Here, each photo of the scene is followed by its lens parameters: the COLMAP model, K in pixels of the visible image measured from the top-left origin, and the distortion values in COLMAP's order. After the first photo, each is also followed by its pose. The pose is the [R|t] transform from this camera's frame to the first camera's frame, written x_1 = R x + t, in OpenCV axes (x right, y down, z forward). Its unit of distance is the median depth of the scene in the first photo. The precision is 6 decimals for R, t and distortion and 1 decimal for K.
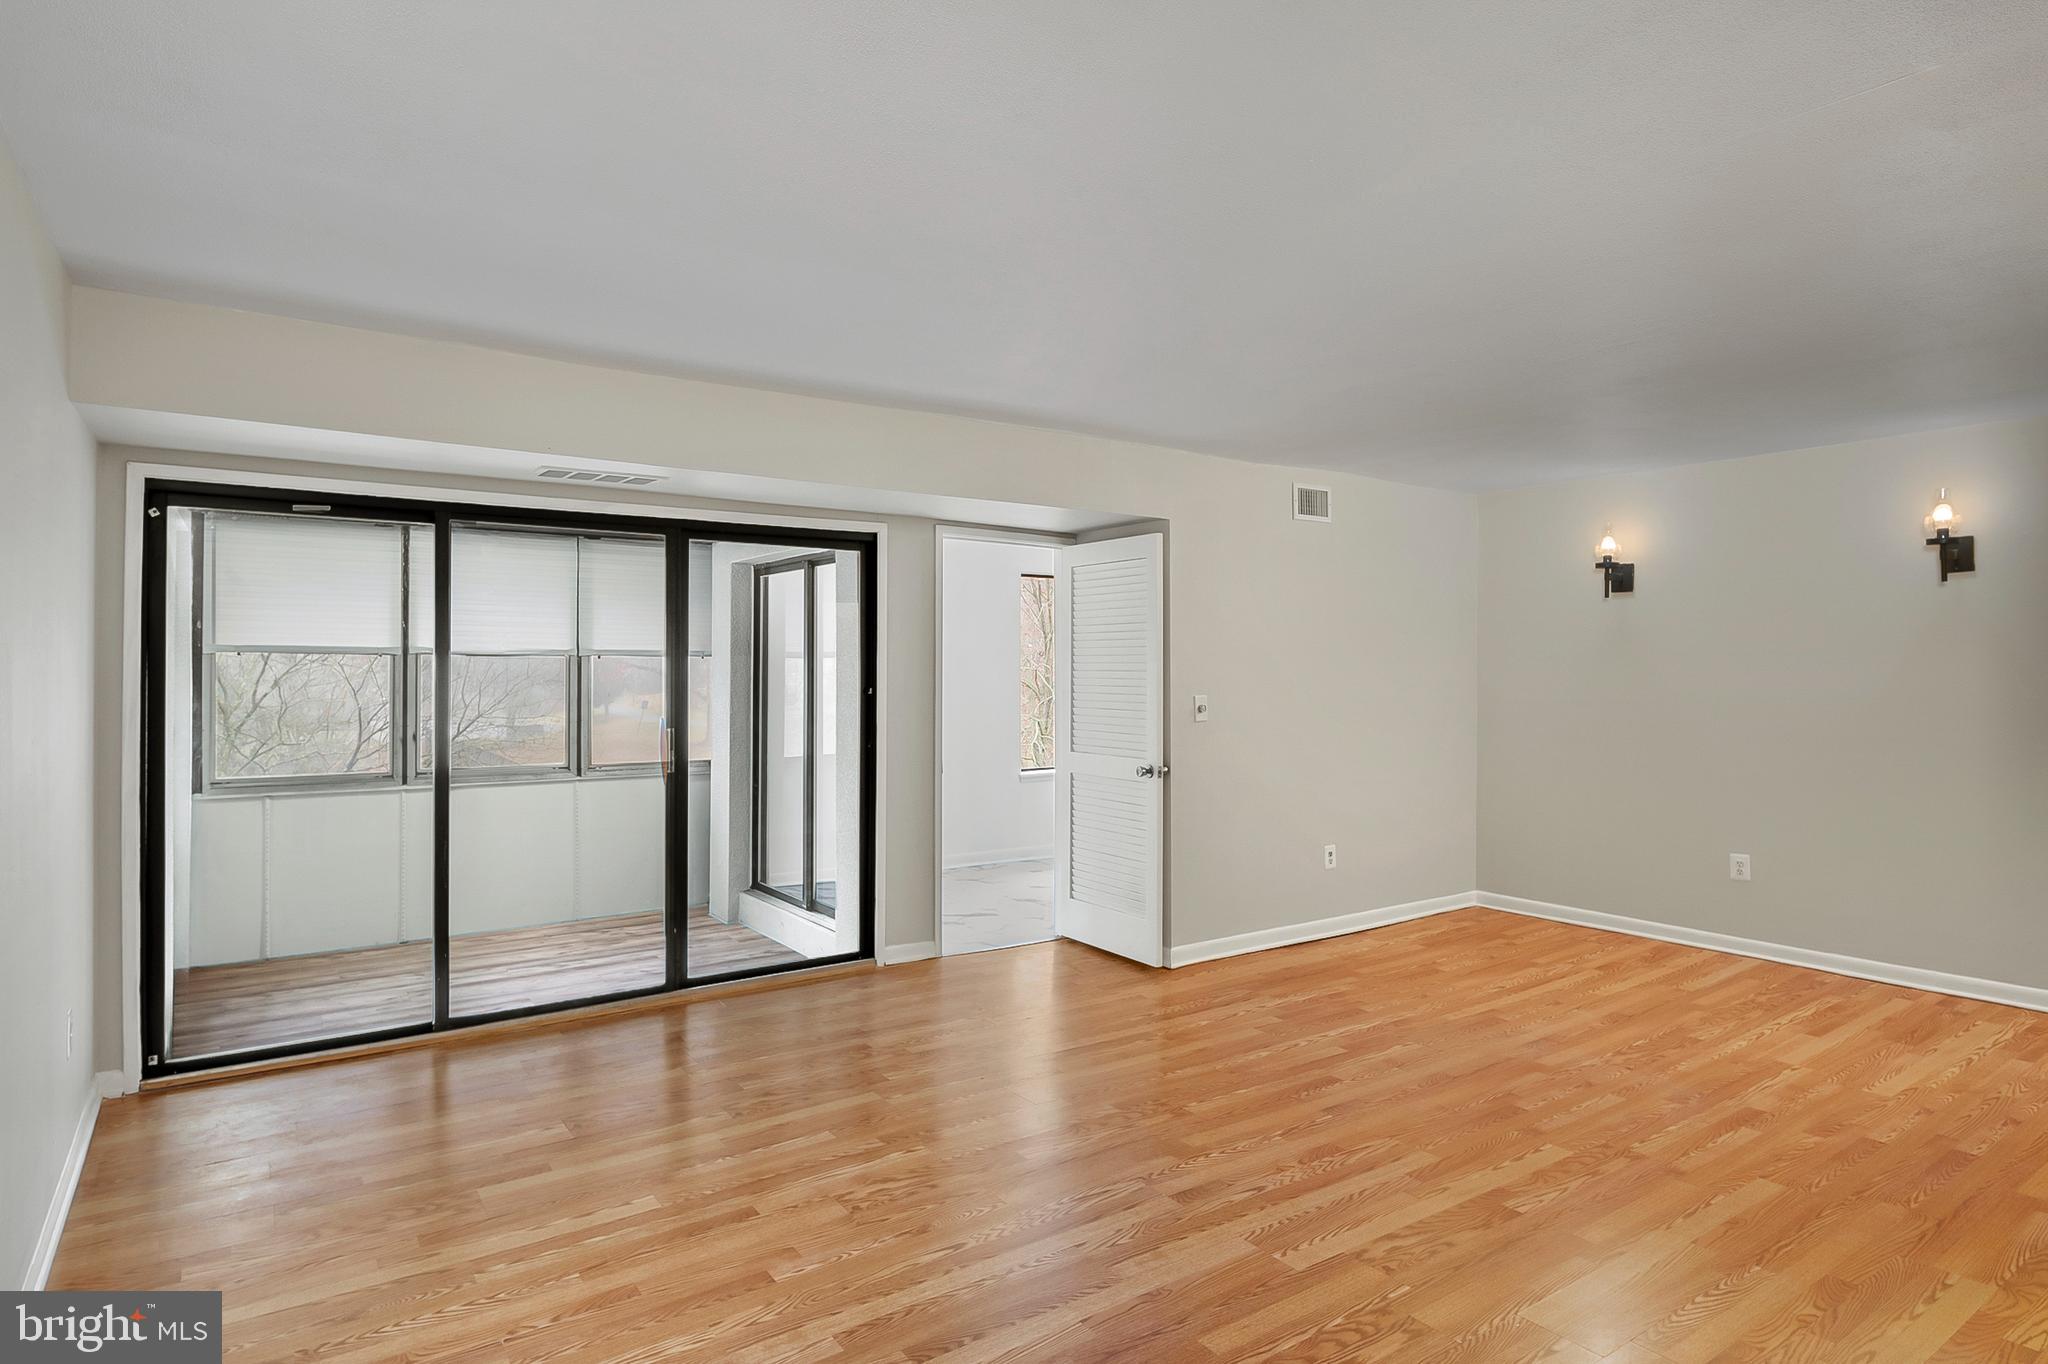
lens RADIAL K [[1110.4, 0, 1017.3], [0, 1110.4, 674.2], [0, 0, 1]] dist [-0.001818, -0.004280]
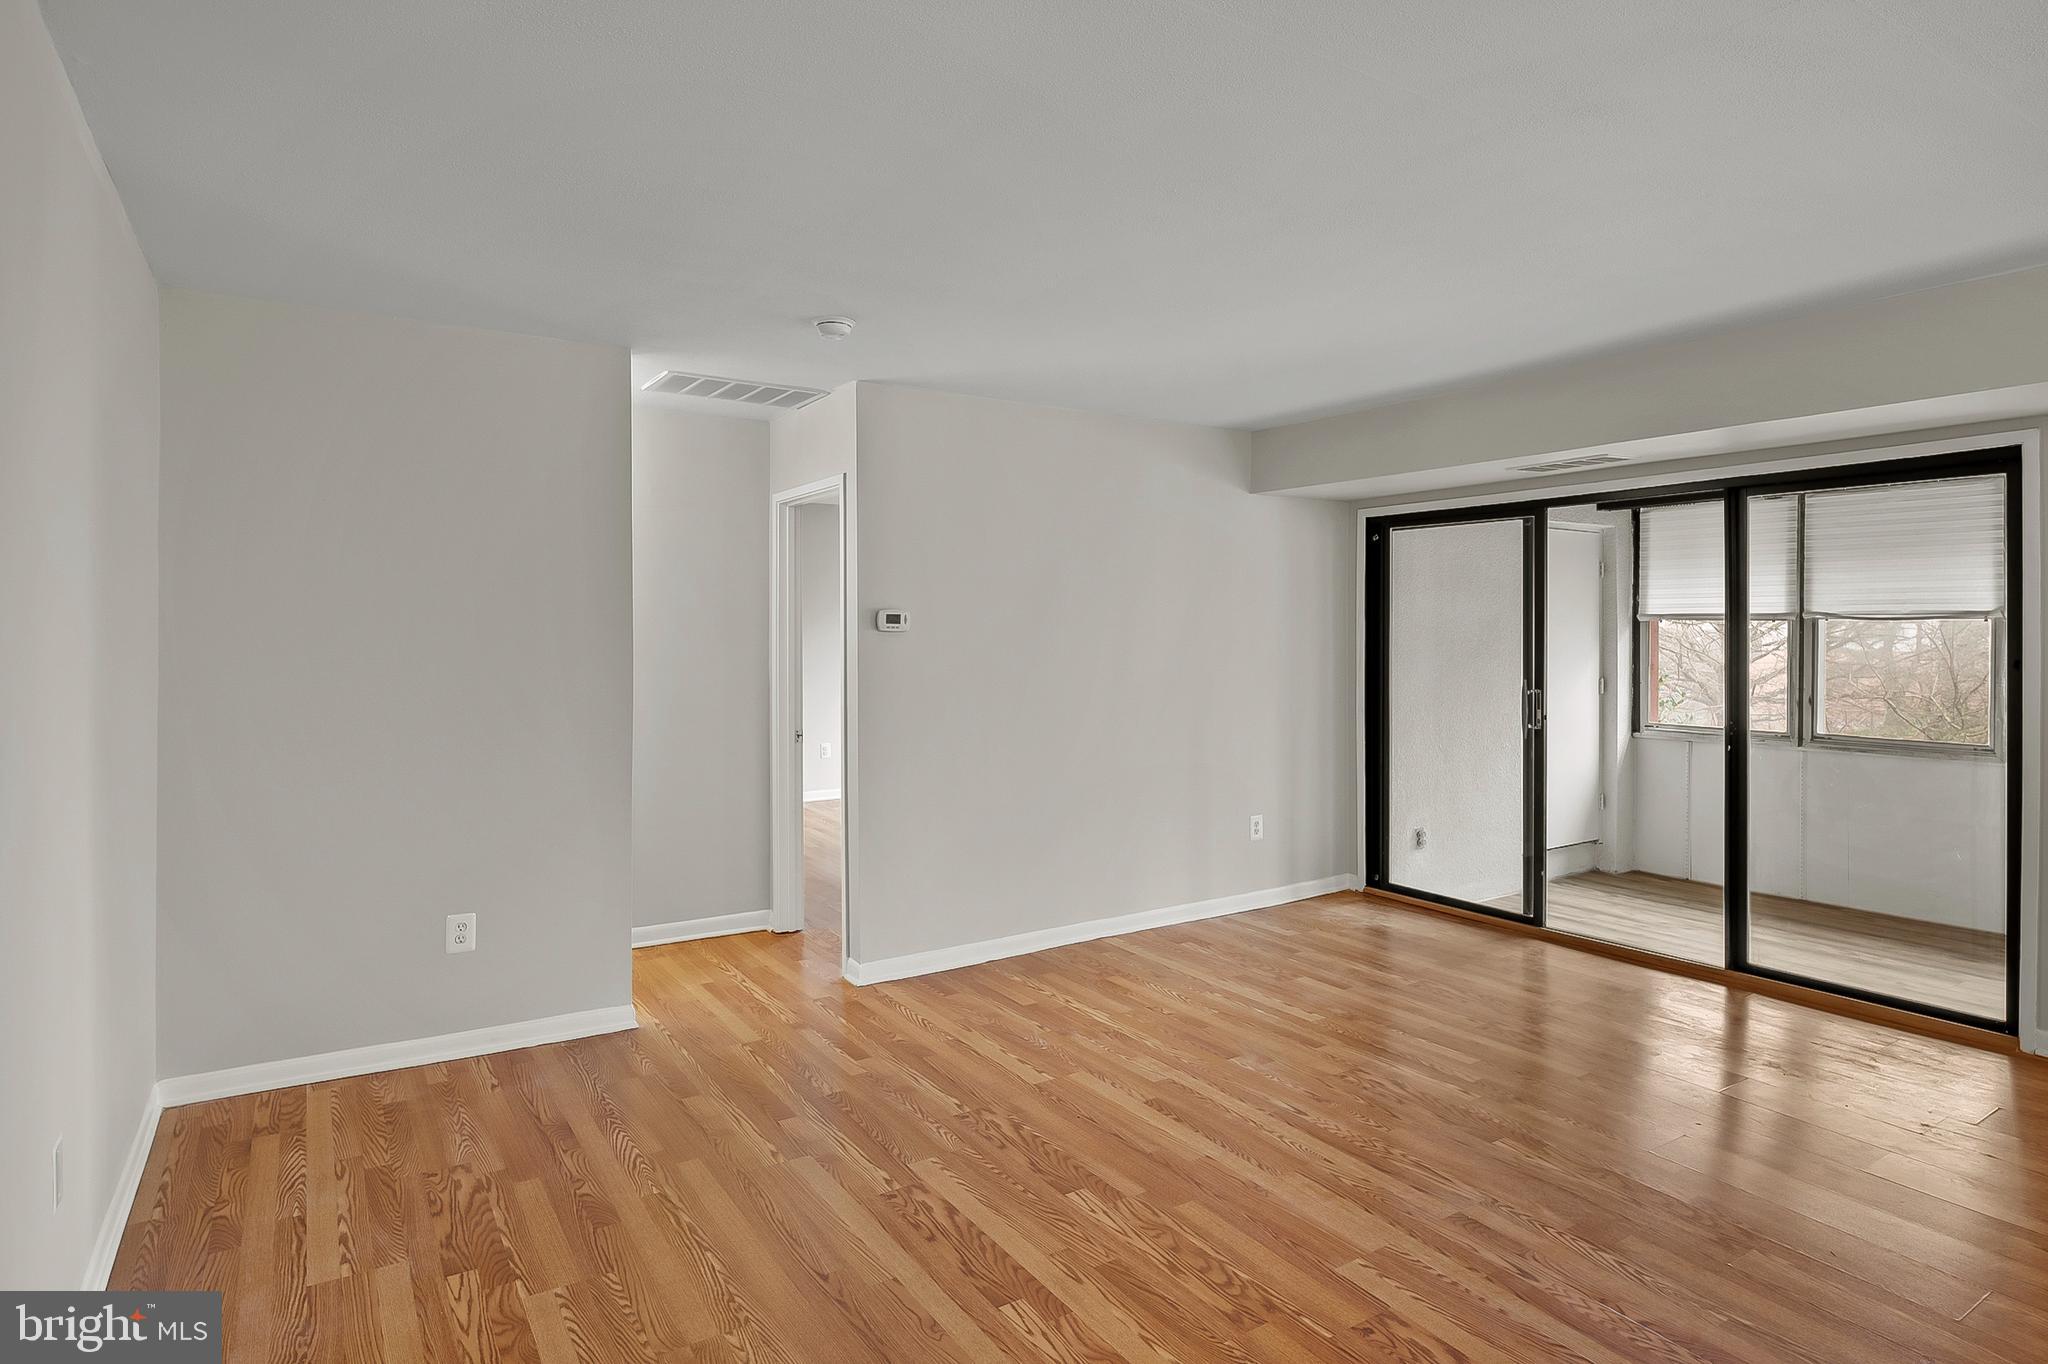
lens RADIAL K [[1110.4, 0, 1029.1], [0, 1110.4, 647.4], [0, 0, 1]] dist [-0.001818, -0.004280]
pose [[-0.025057, 0.014429, -0.999582, 0.674885], [-0.002179, 0.999893, 0.014489, -0.006431], [0.999684, 0.002542, -0.025023, 0.424659]]
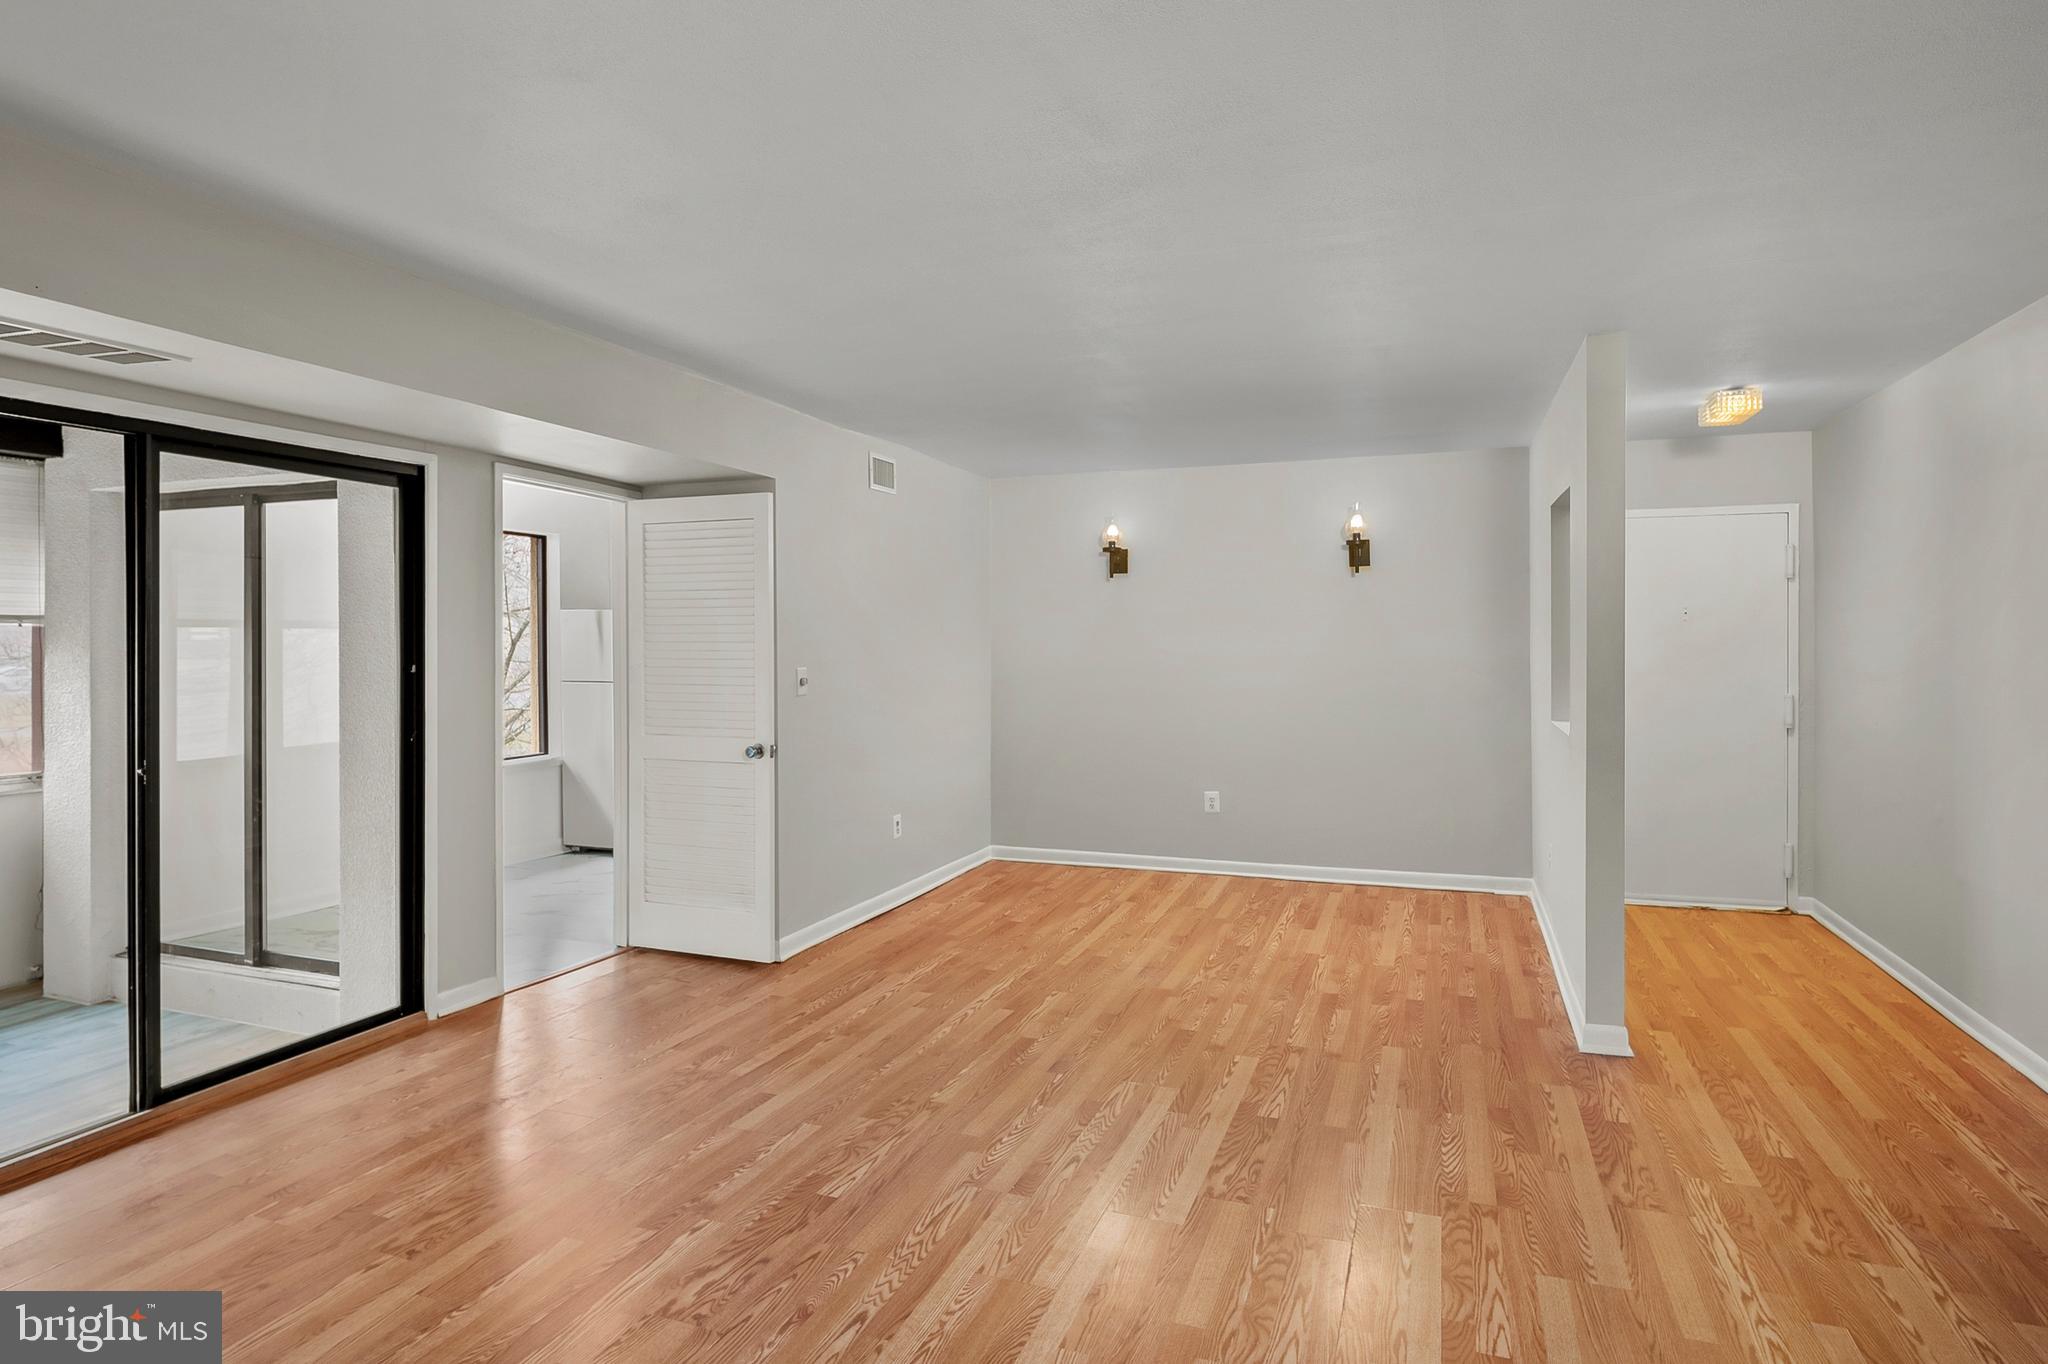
lens RADIAL K [[1110.4, 0, 1018.4], [0, 1110.4, 644.5], [0, 0, 1]] dist [-0.001818, -0.004280]
pose [[0.823740, -0.003023, 0.566960, -0.252046], [0.004612, 0.999988, -0.001369, 0.001790], [-0.566949, 0.003742, 0.823744, 0.134995]]
